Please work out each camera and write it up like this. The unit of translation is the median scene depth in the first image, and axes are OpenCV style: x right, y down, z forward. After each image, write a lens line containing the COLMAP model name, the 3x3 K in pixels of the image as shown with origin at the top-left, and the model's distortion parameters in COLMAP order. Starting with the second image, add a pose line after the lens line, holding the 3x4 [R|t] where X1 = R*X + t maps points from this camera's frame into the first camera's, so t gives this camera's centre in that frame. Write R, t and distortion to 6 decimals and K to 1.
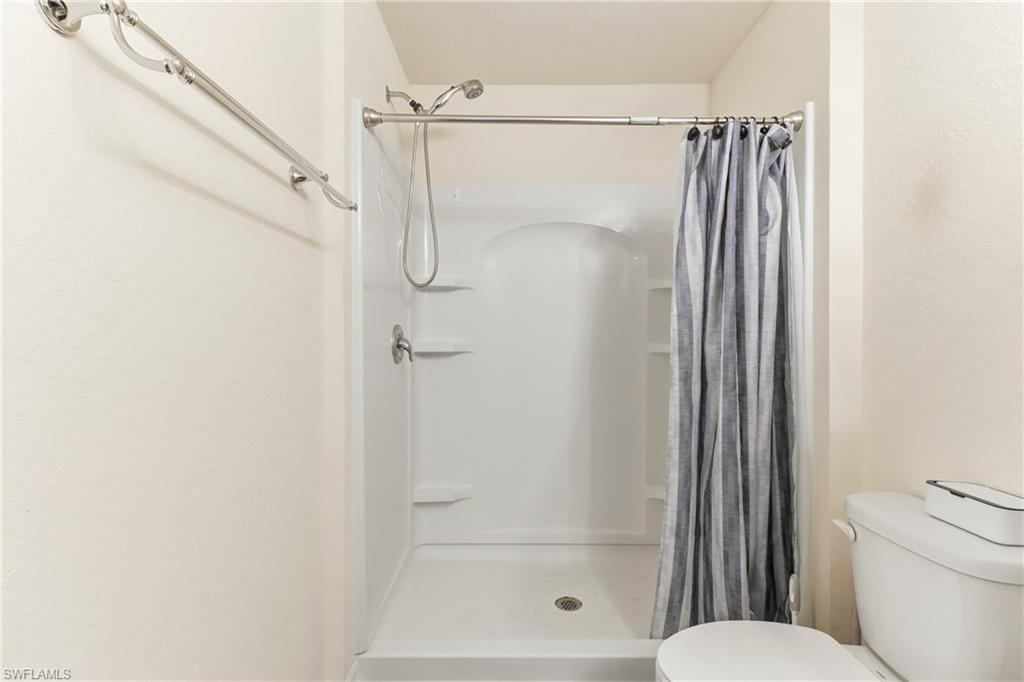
lens RADIAL K [[478.0, 0, 518.8], [0, 478.0, 338.8], [0, 0, 1]] dist [0.021190, -0.013876]
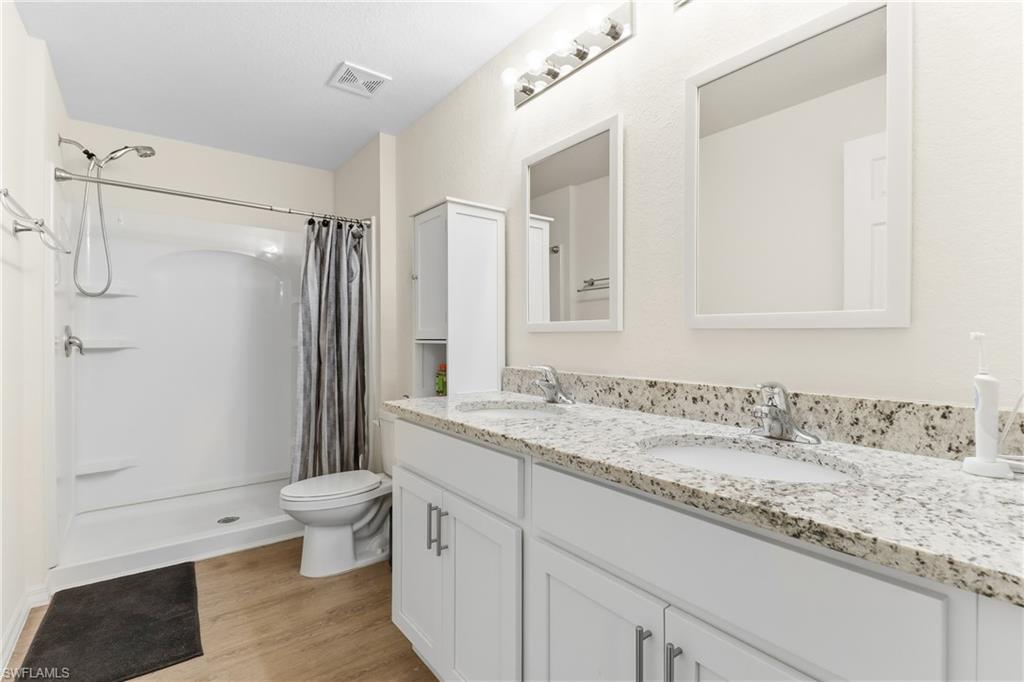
lens RADIAL K [[478.0, 0, 518.8], [0, 478.0, 338.8], [0, 0, 1]] dist [0.021190, -0.013876]
pose [[0.793685, -0.001890, 0.608327, -0.108854], [0.000407, 0.999997, 0.002576, 0.002532], [-0.608329, -0.001797, 0.793683, -0.877910]]
